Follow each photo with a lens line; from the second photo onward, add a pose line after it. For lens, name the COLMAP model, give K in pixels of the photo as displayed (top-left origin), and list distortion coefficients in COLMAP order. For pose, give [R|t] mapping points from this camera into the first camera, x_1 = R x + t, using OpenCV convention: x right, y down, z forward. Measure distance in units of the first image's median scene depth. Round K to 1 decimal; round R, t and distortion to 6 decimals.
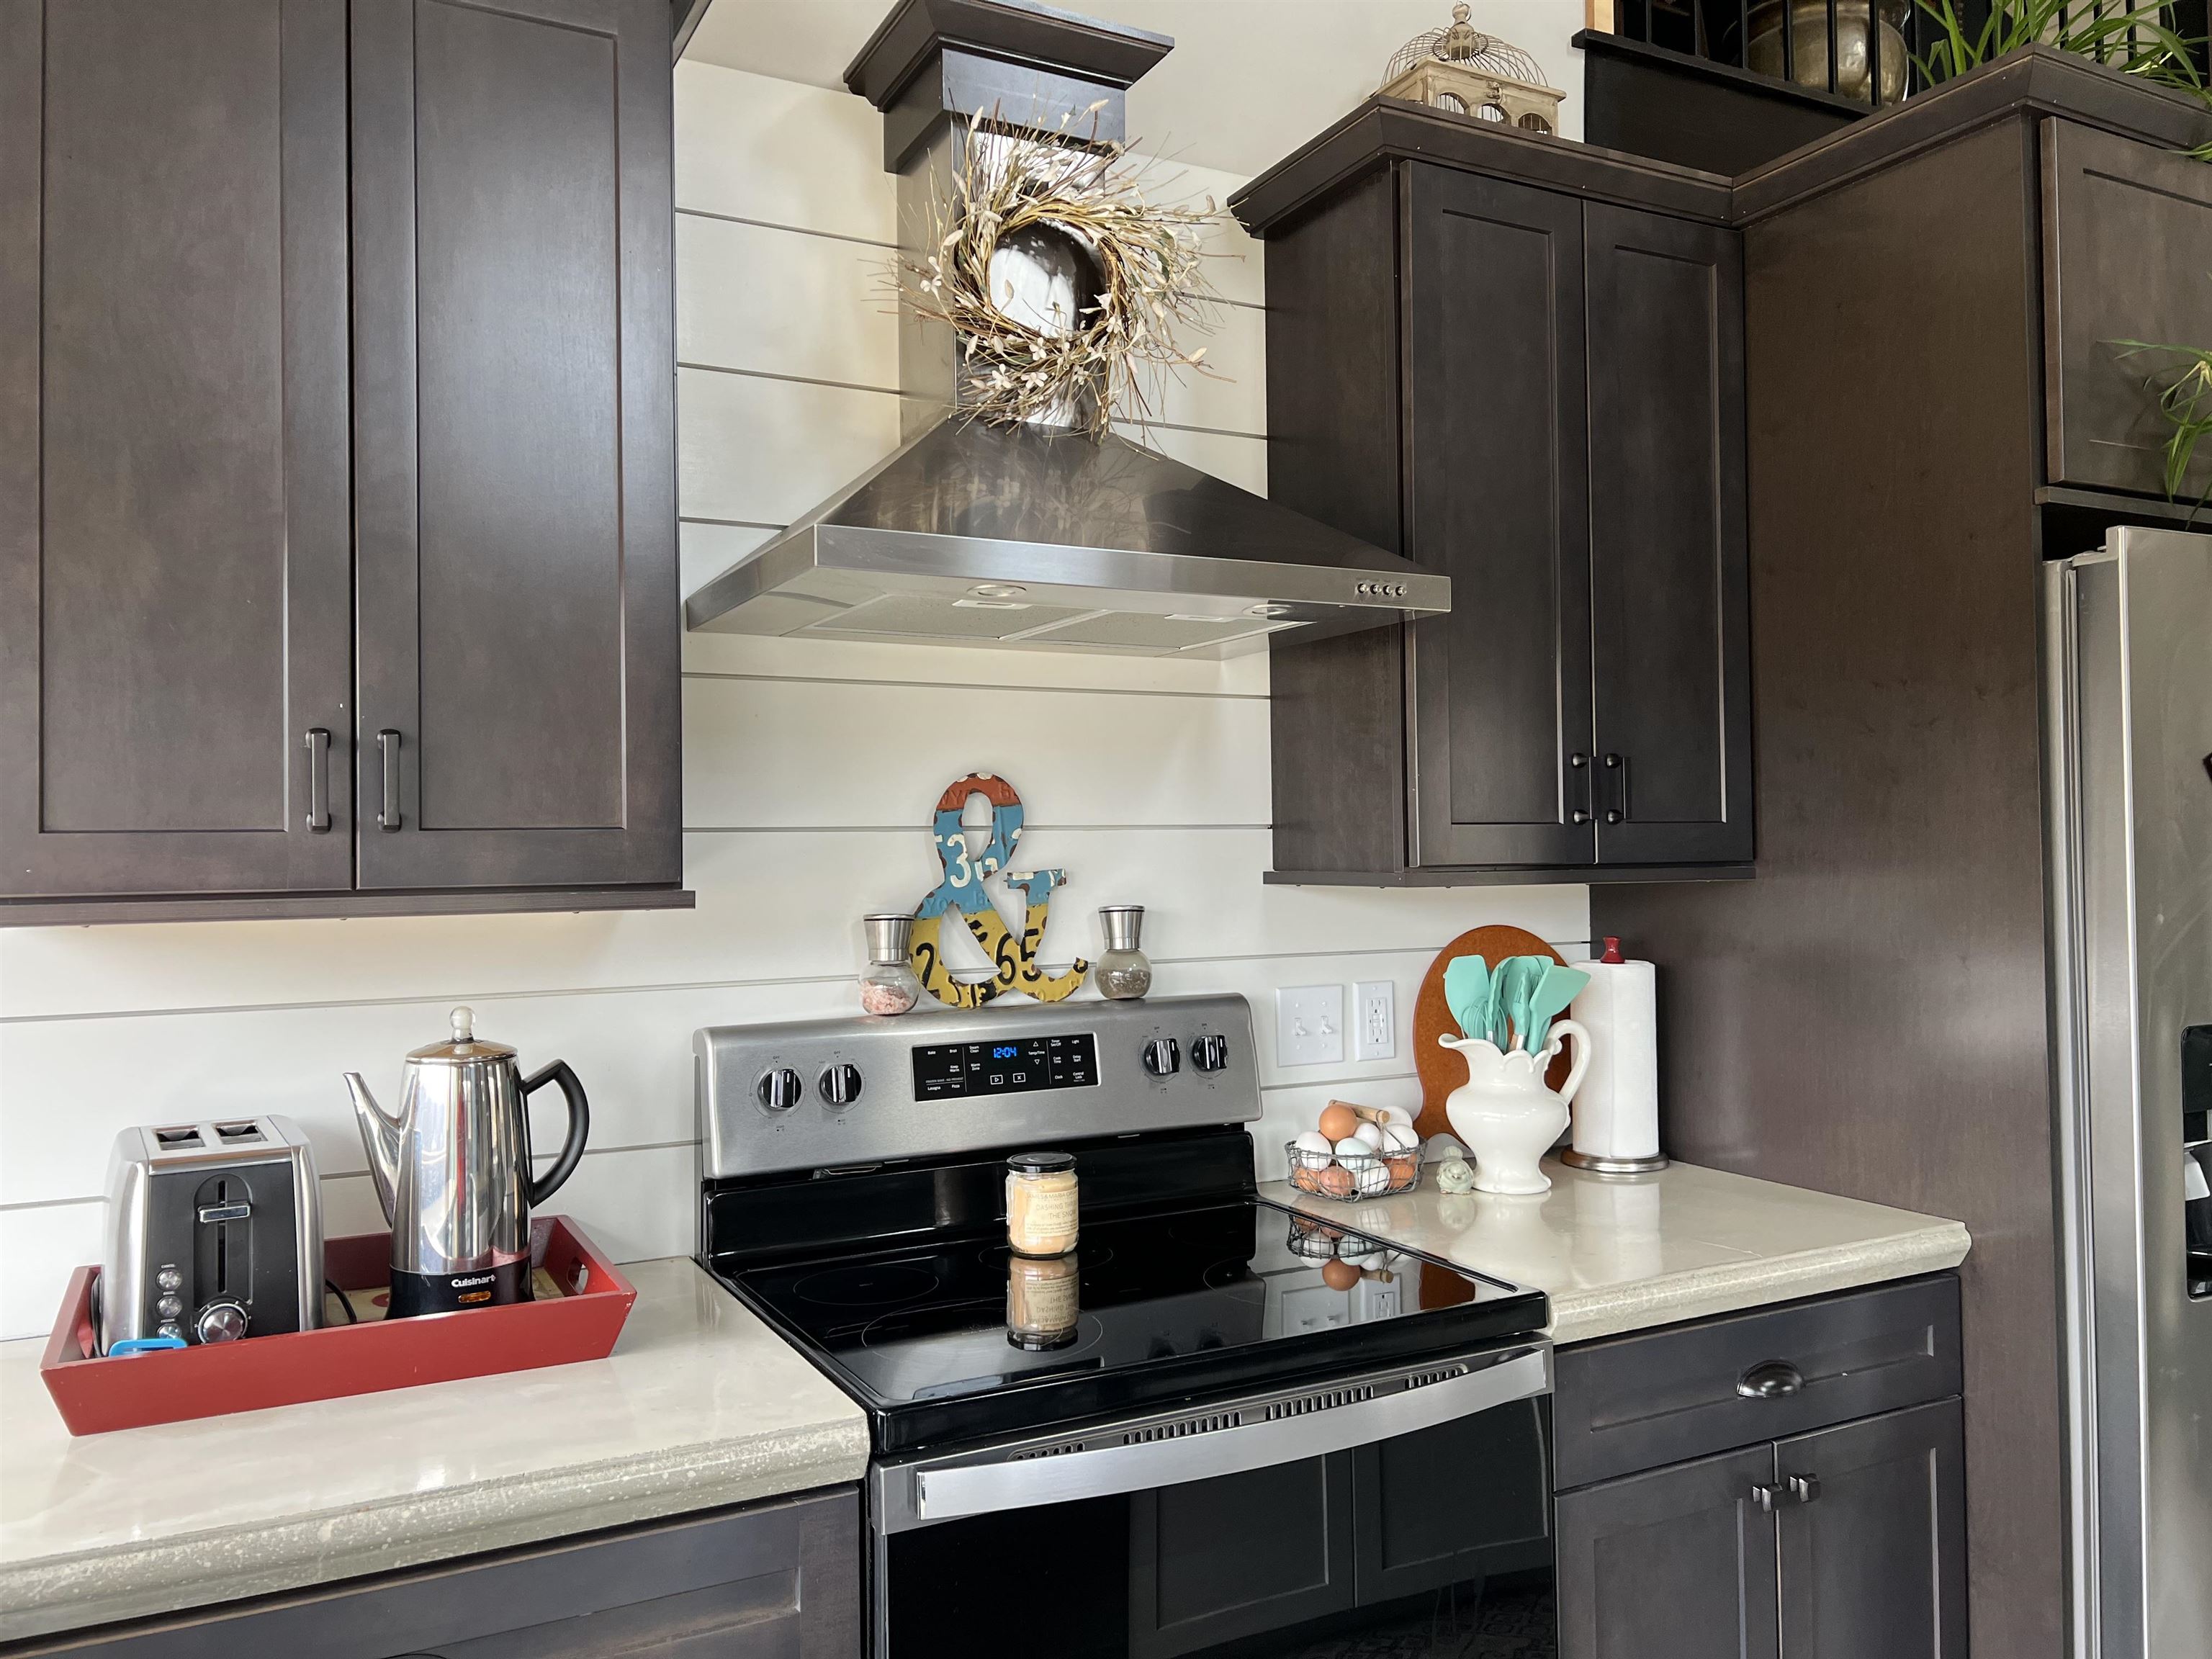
lens RADIAL K [[1659.7, 0, 1112.1], [0, 1659.7, 827.0], [0, 0, 1]] dist [0.037027, -0.058579]
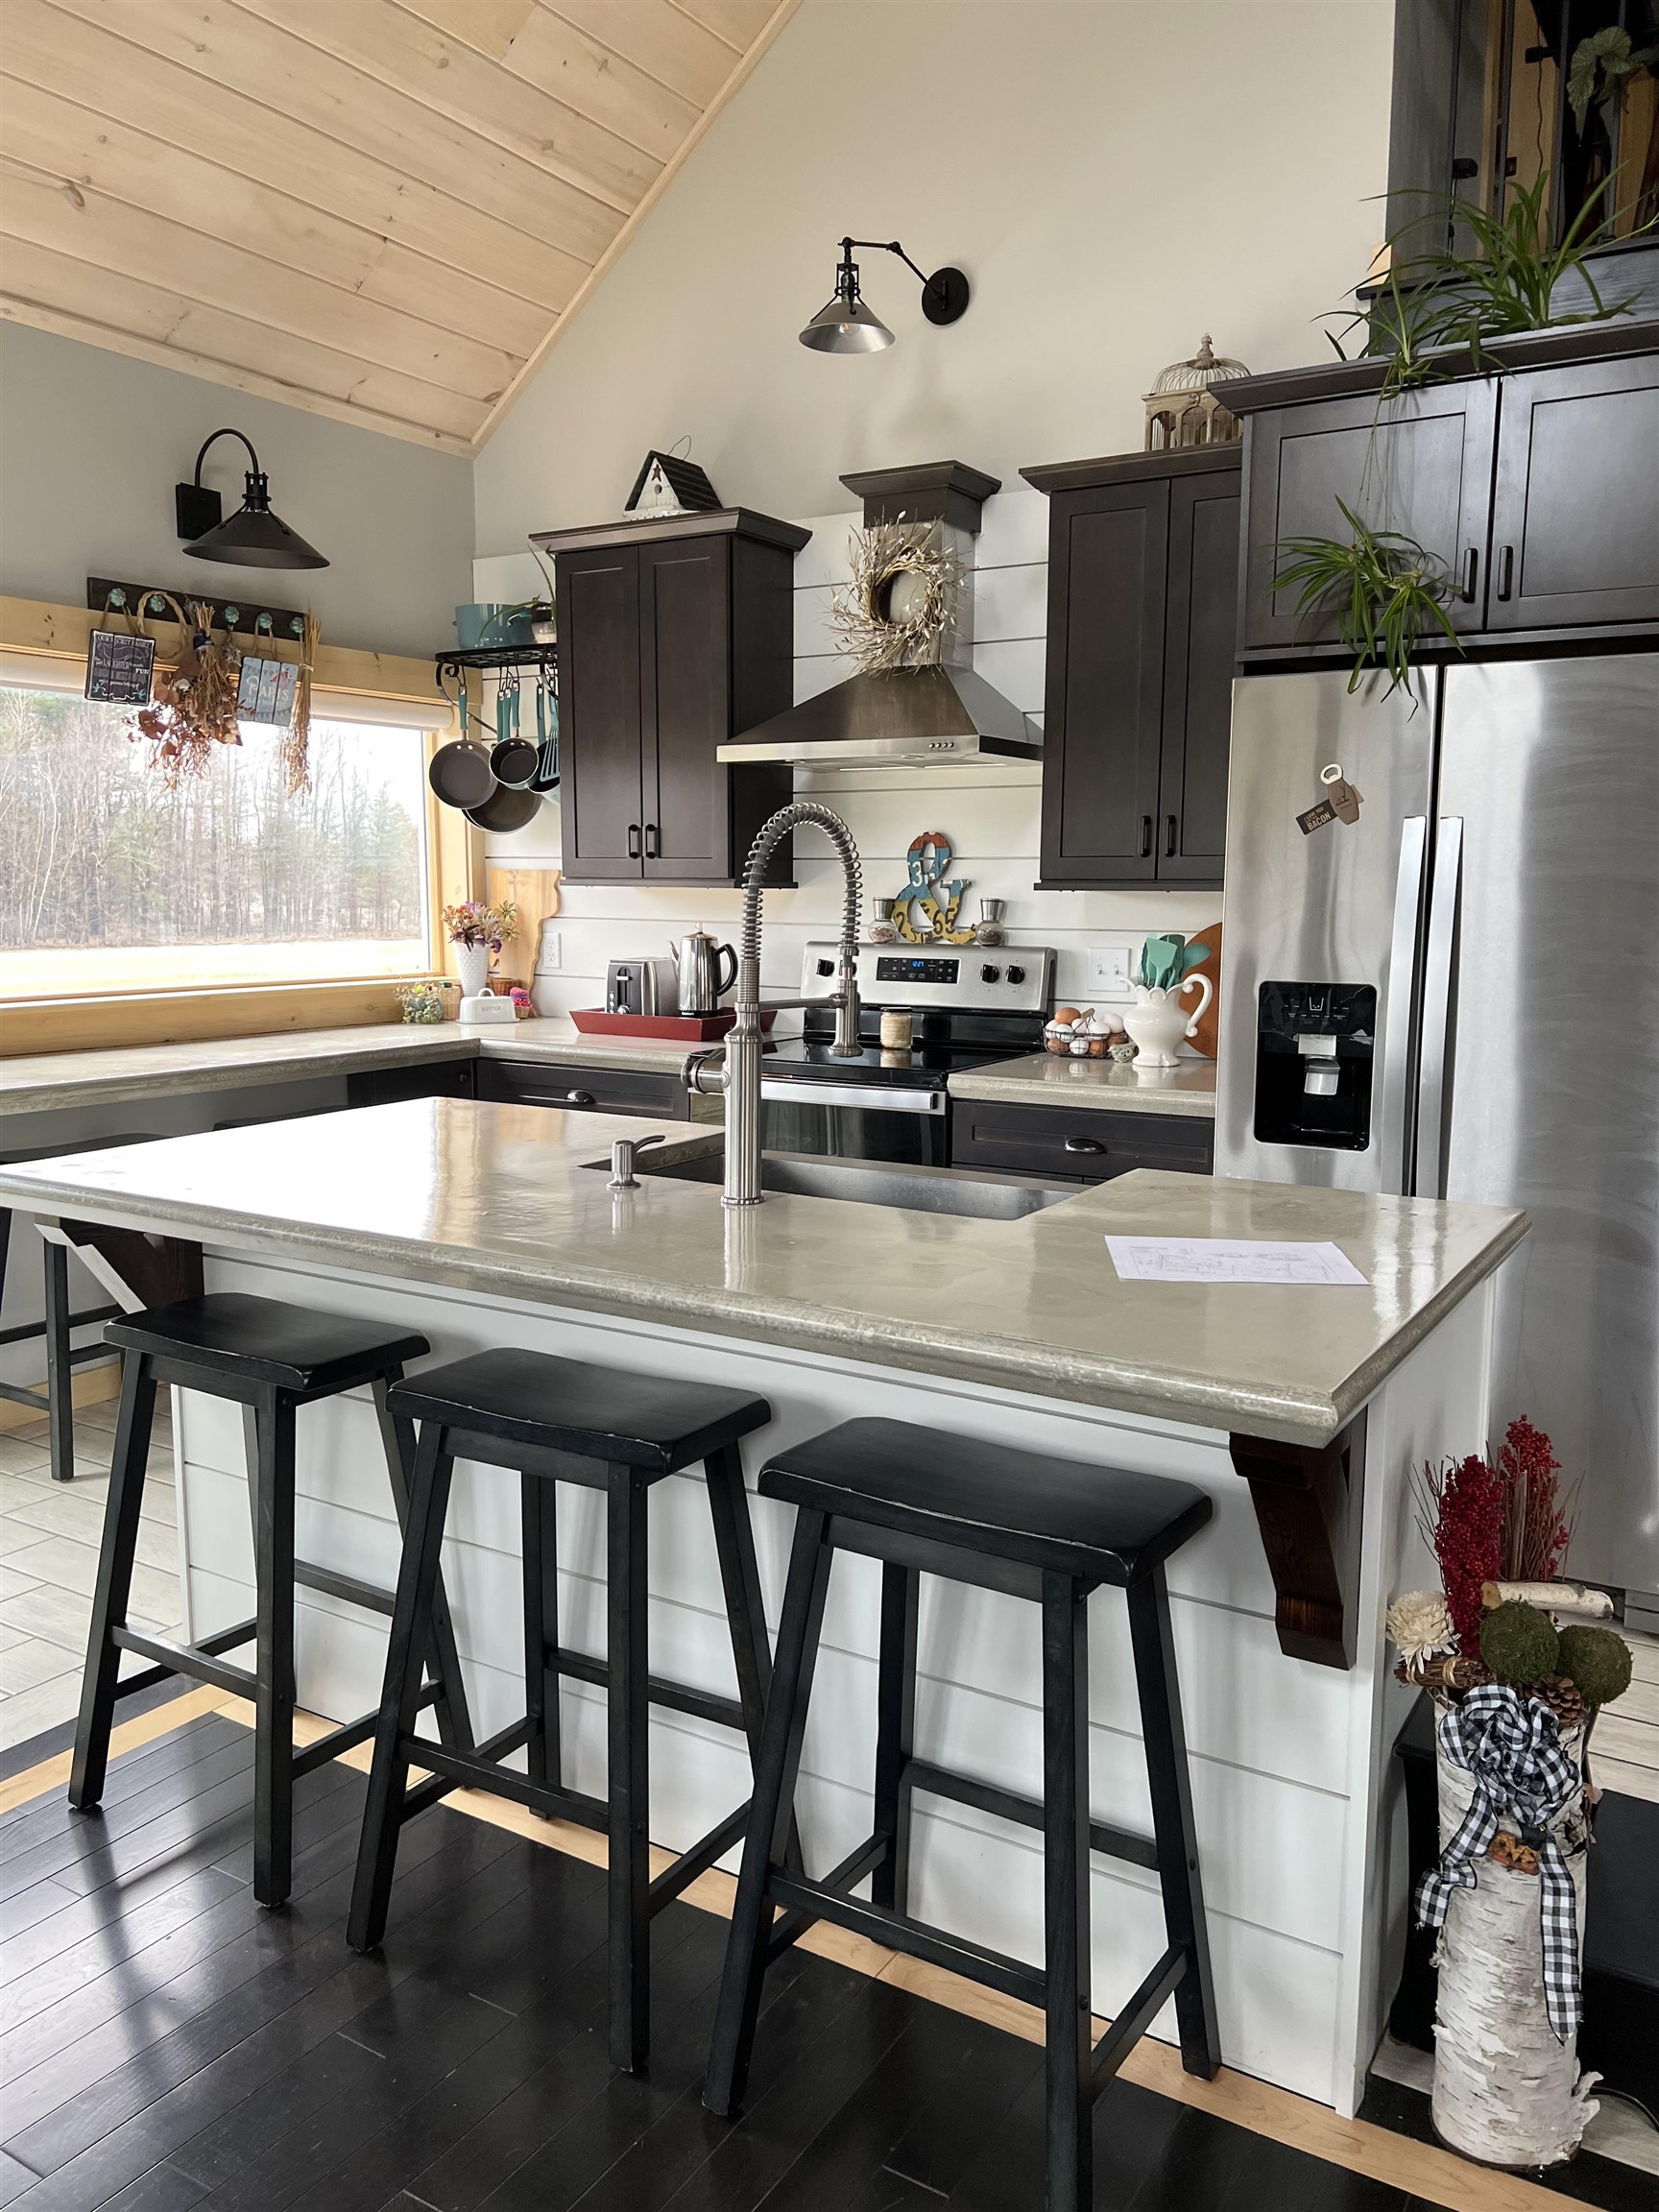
lens RADIAL K [[1659.7, 0, 839.6], [0, 1659.7, 1107.8], [0, 0, 1]] dist [0.037027, -0.058579]
pose [[0.514989, 0.135141, -0.846477, 1.697861], [-0.009396, 0.988325, 0.152070, -0.006564], [0.857146, -0.070360, 0.510246, -0.198068]]
